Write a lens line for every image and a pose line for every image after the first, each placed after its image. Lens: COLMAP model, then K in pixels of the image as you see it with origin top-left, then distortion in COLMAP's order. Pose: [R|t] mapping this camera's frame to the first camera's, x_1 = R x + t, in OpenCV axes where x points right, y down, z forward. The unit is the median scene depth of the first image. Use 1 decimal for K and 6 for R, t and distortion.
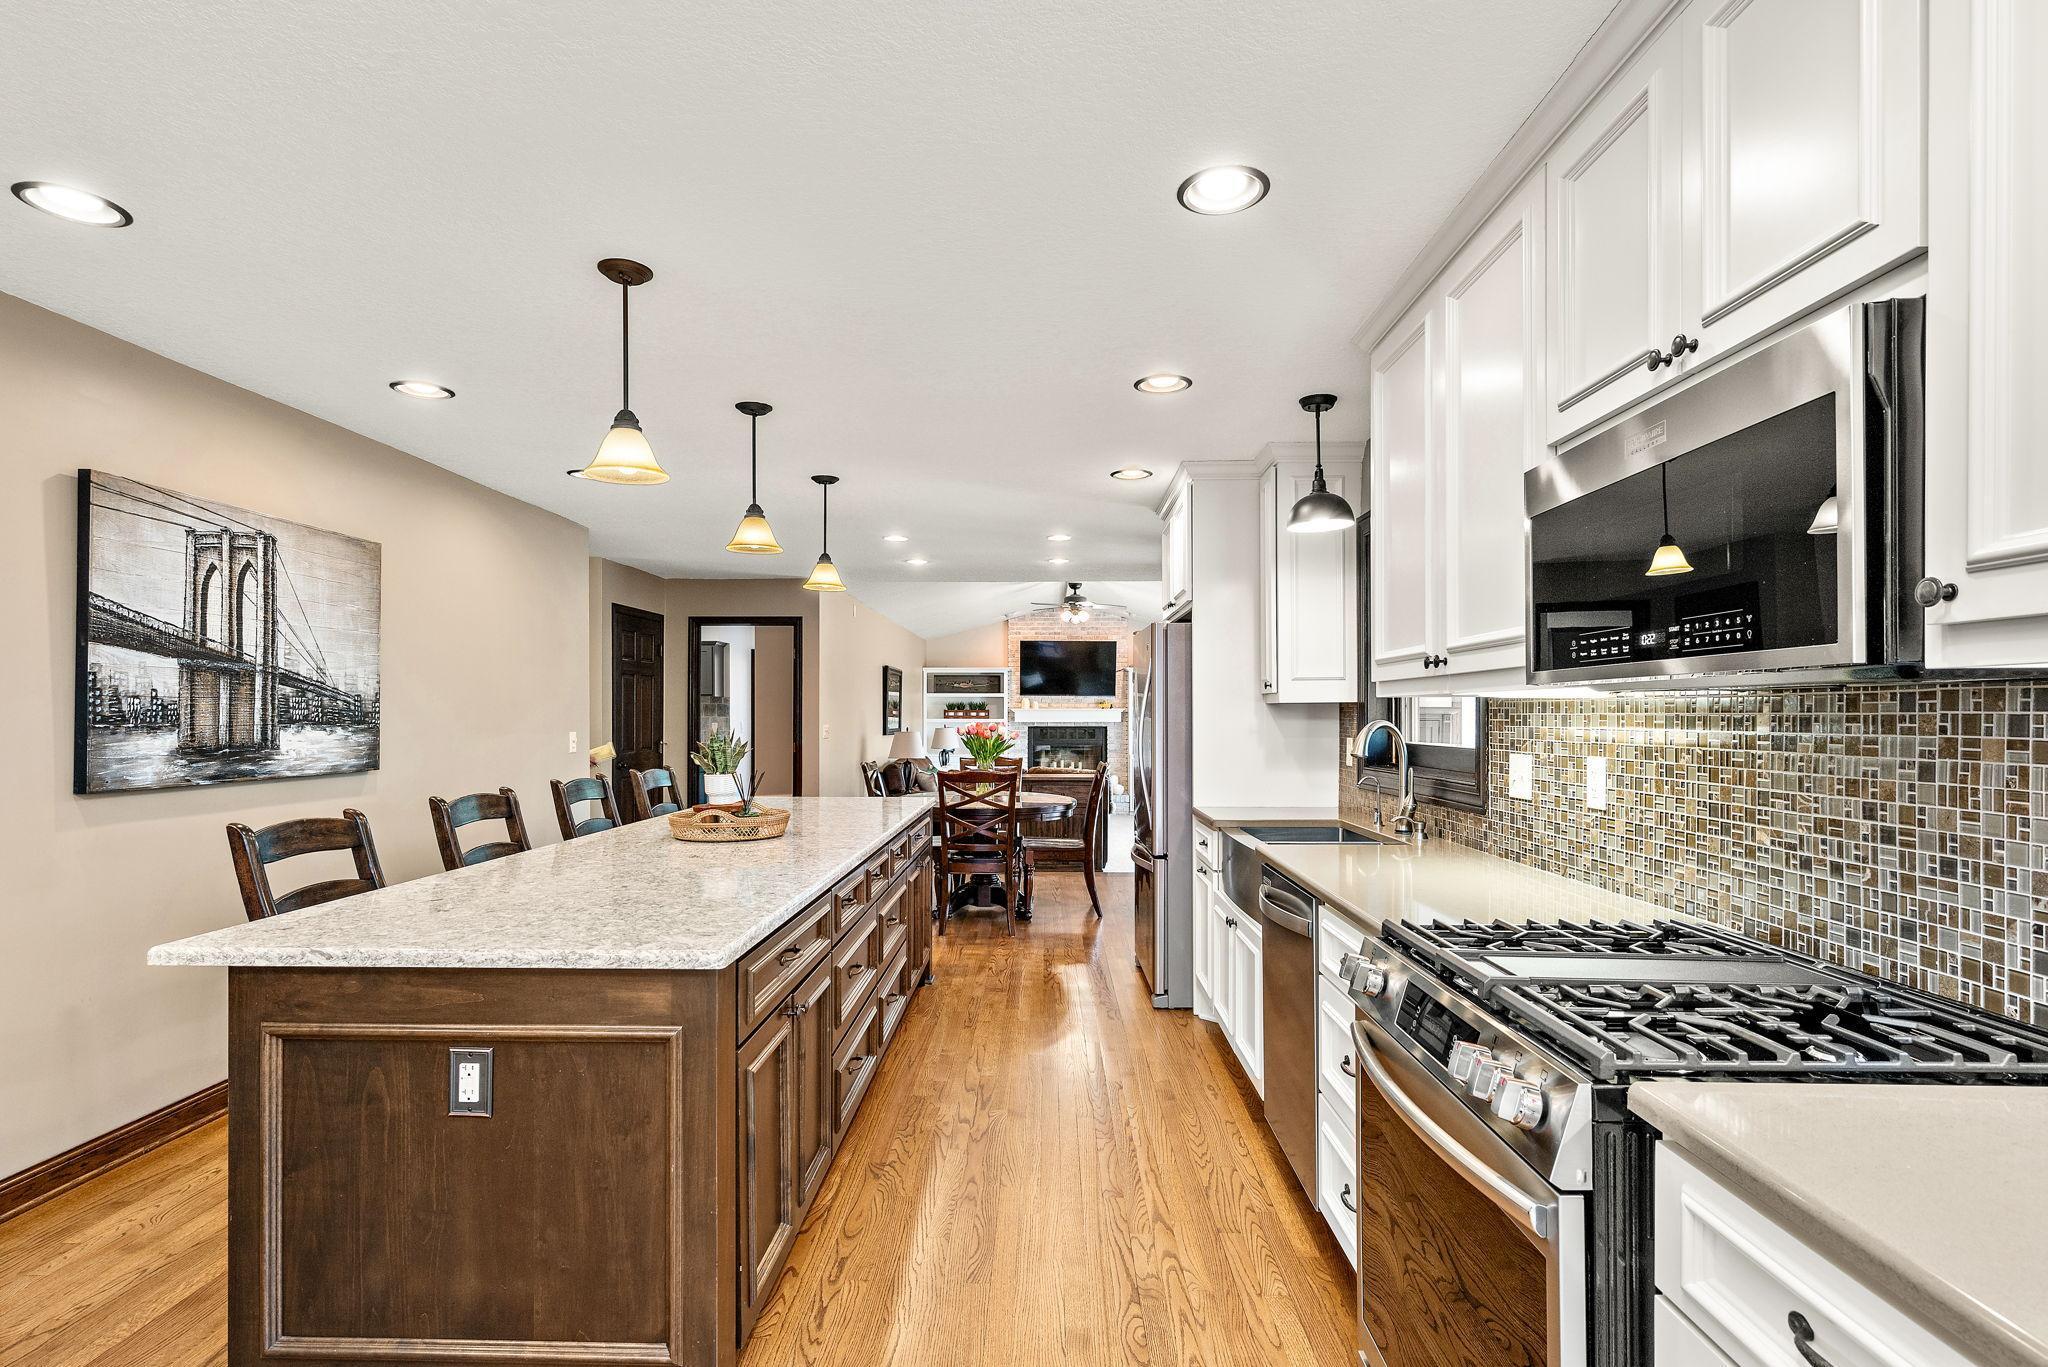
lens RADIAL K [[996.4, 0, 1018.4], [0, 996.4, 716.5], [0, 0, 1]] dist [0.000643, -0.000511]
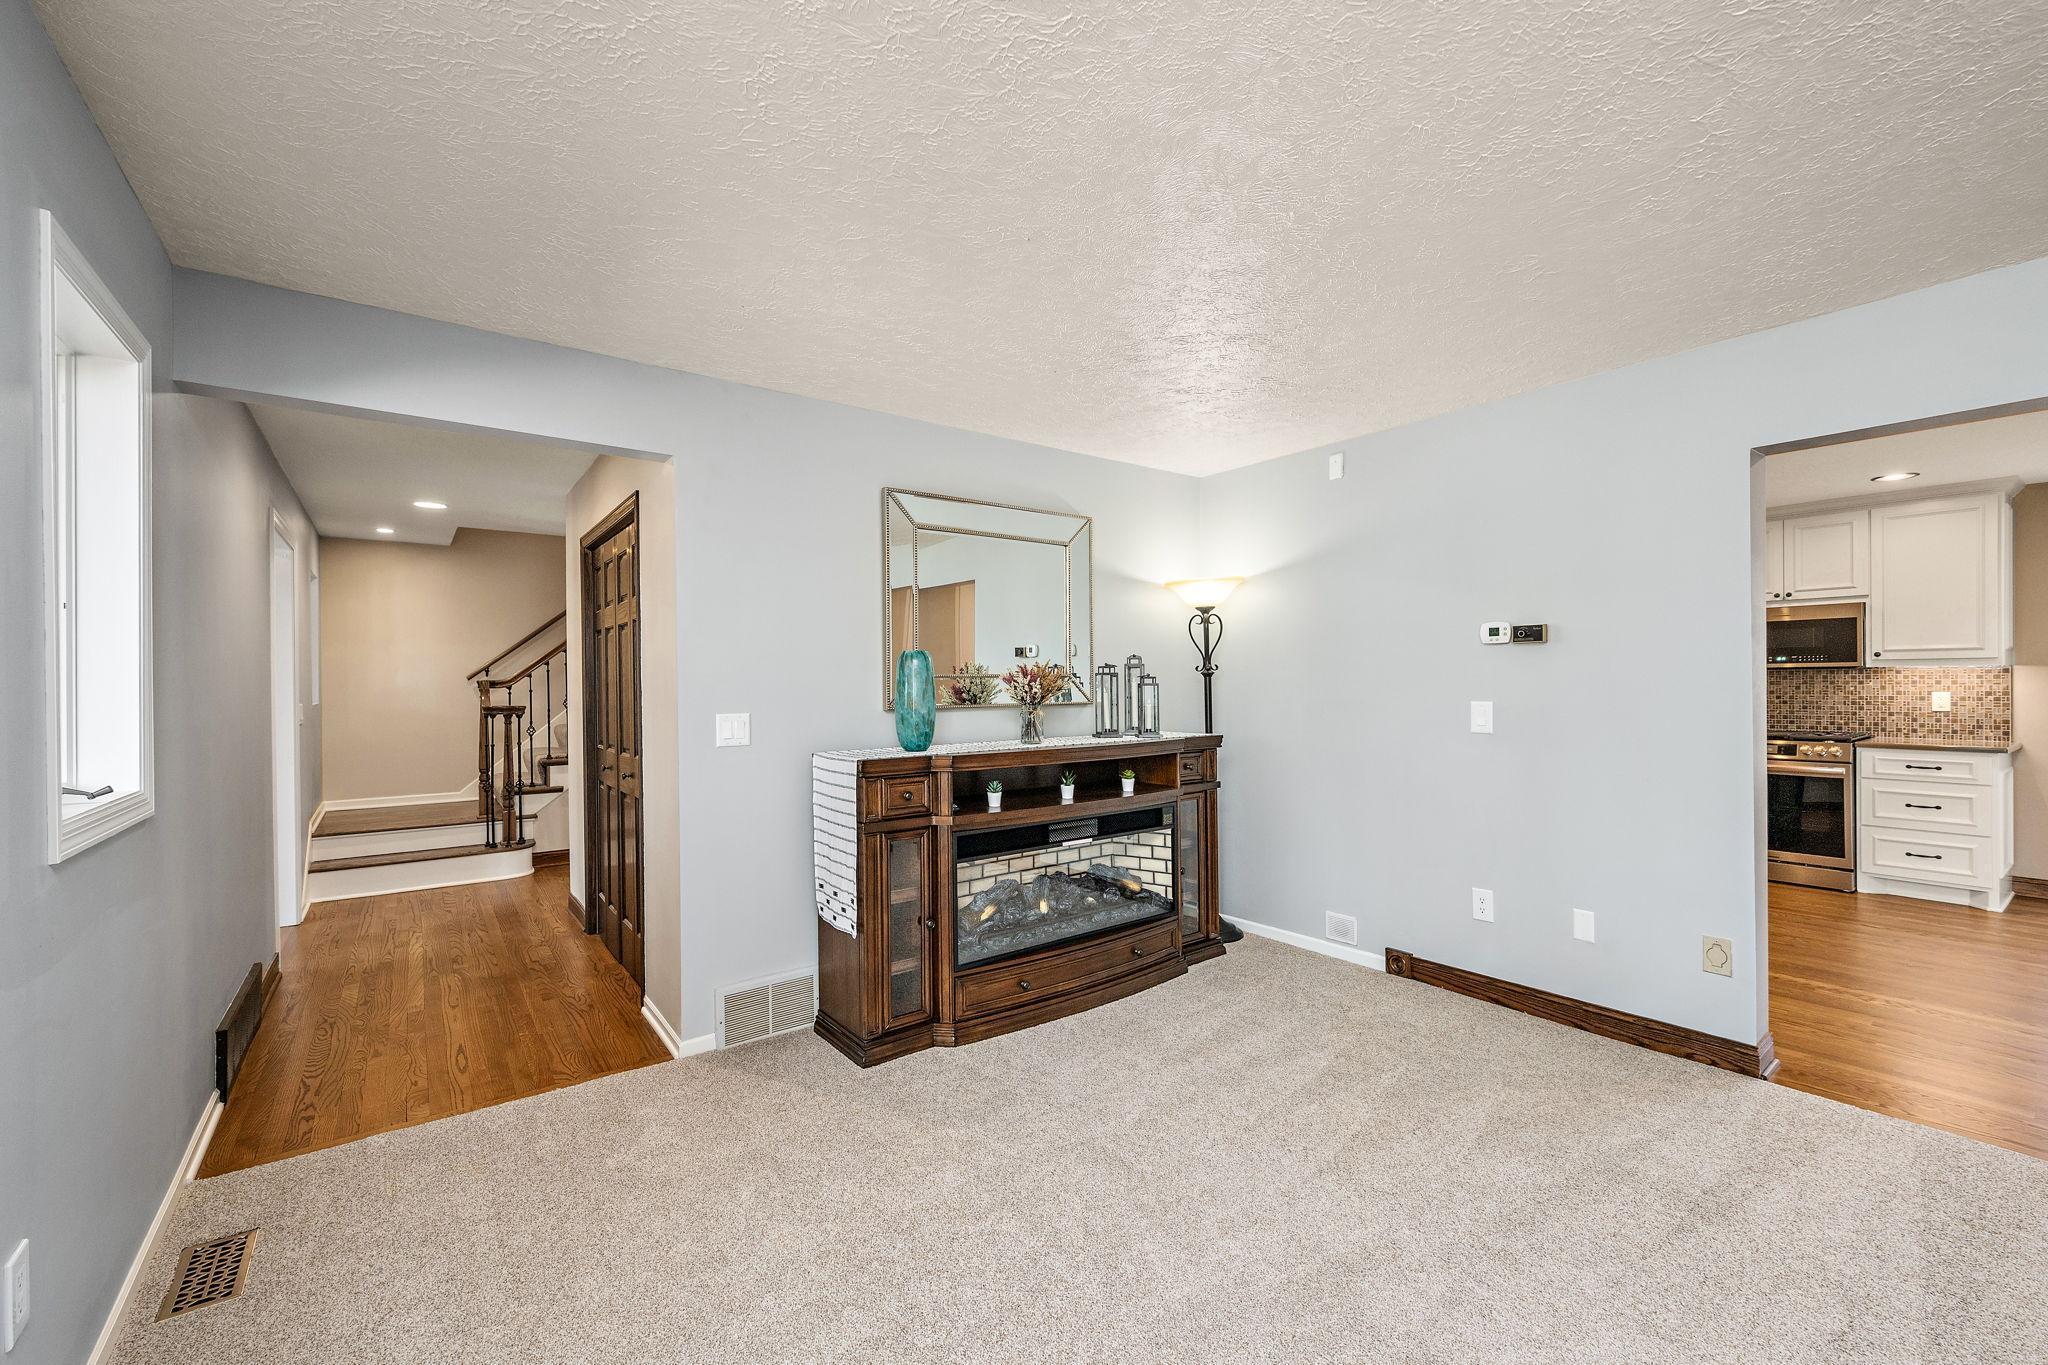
lens RADIAL K [[812.9, 0, 1030.5], [0, 812.9, 683.4], [0, 0, 1]] dist [-0.000979, -0.000154]
pose [[0.789751, -0.005327, 0.613405, -2.562839], [0.006580, 0.999978, 0.000213, 0.006940], [-0.613393, 0.003868, 0.789769, 0.114392]]
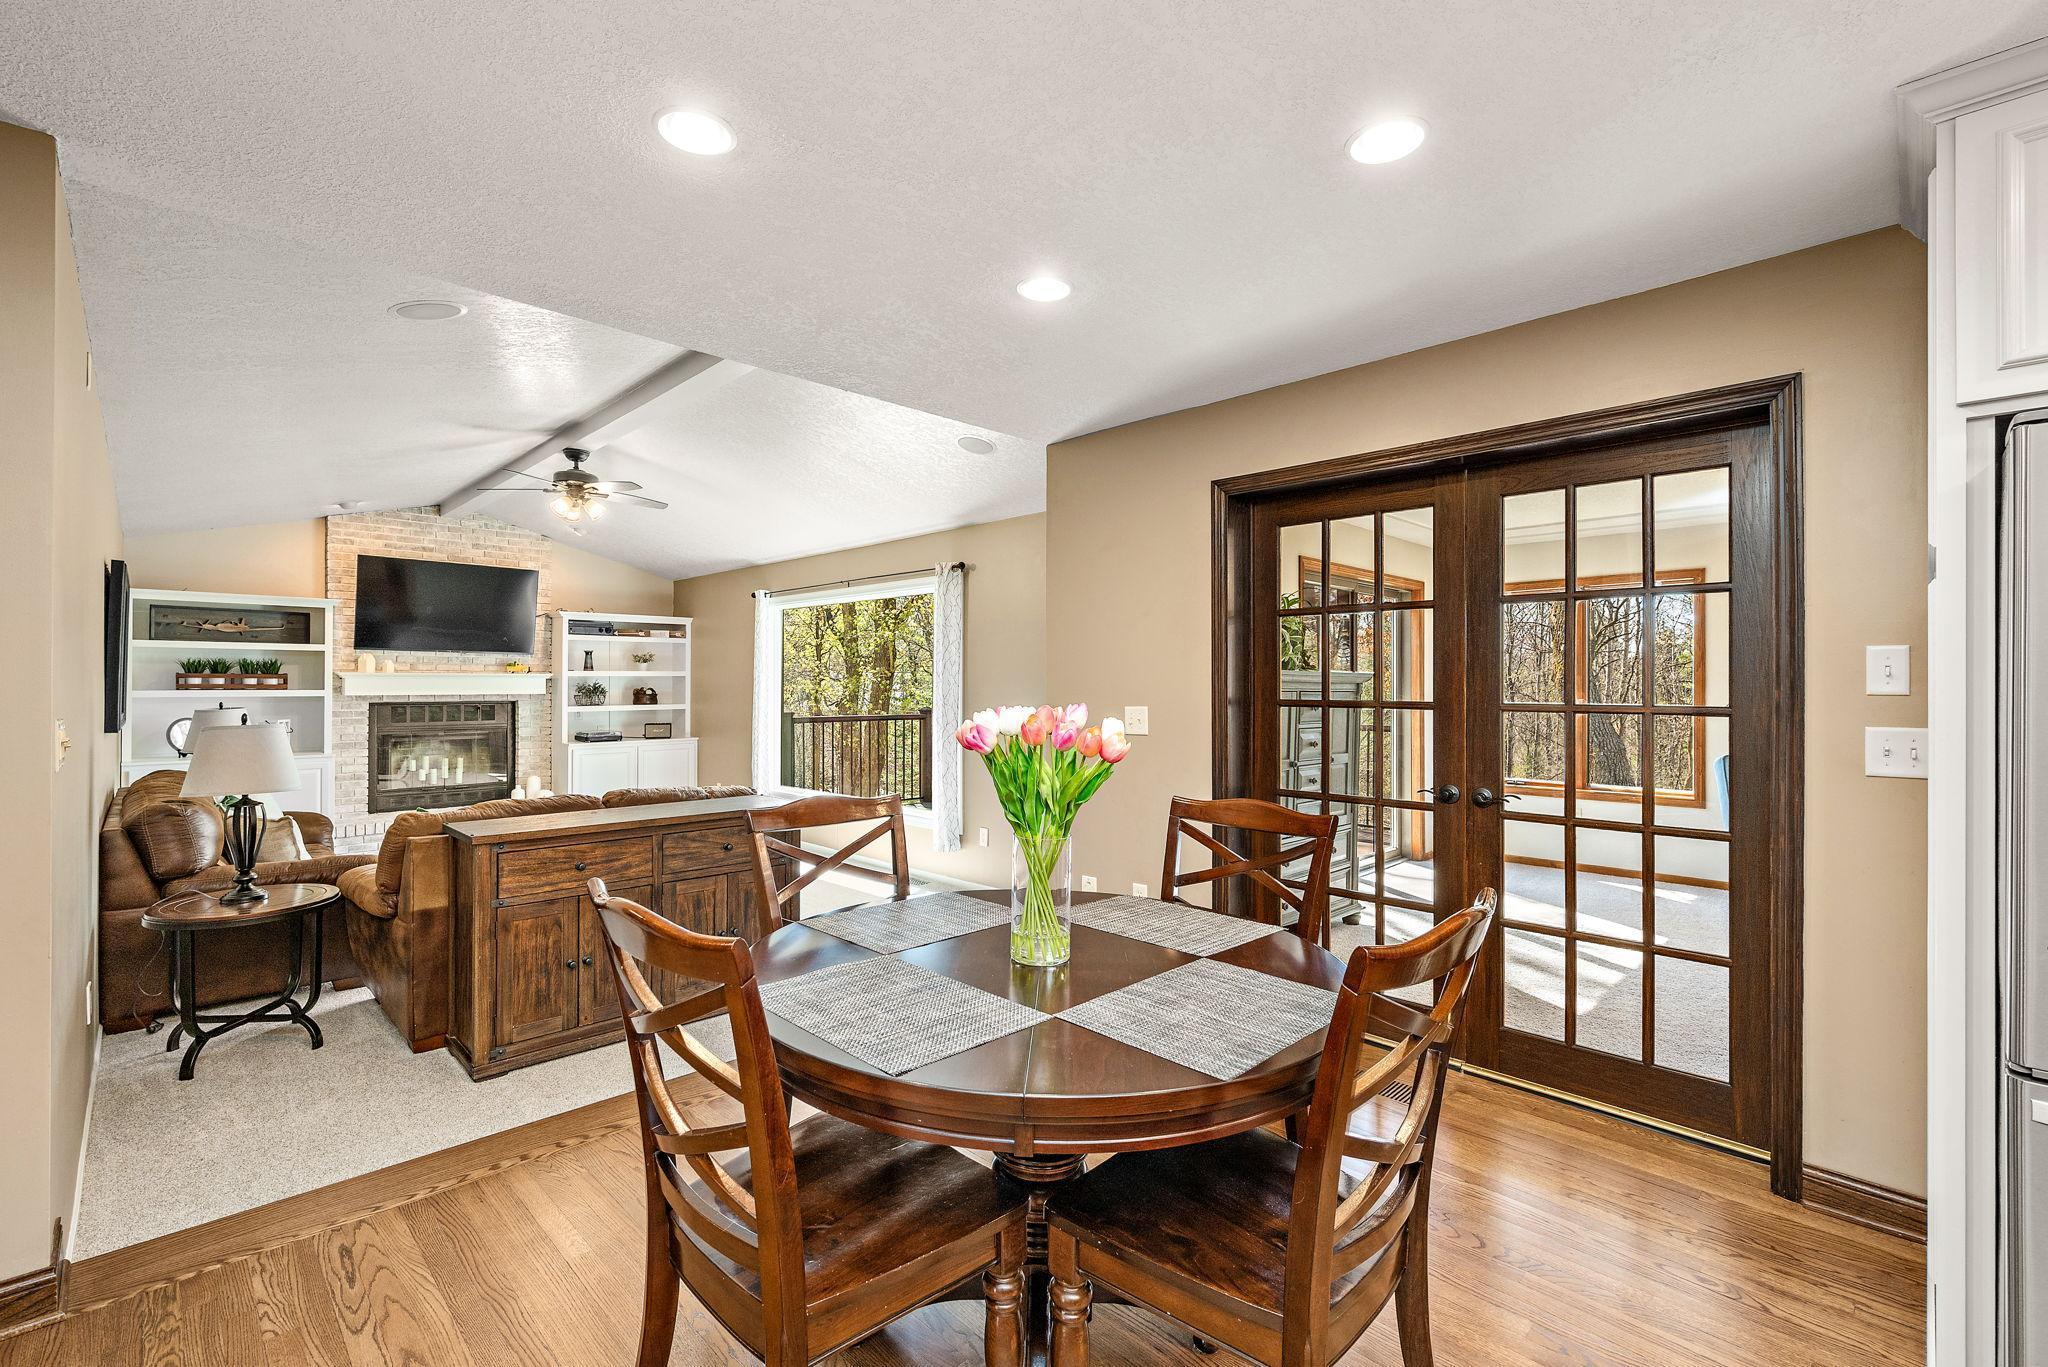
lens RADIAL K [[899.7, 0, 1012.2], [0, 899.7, 675.5], [0, 0, 1]] dist [-0.001348, -0.000083]
pose [[0.698026, 0.007424, 0.716034, -0.636465], [-0.000039, 0.999947, -0.010330, -0.003868], [-0.716073, 0.007183, 0.697989, 2.218028]]
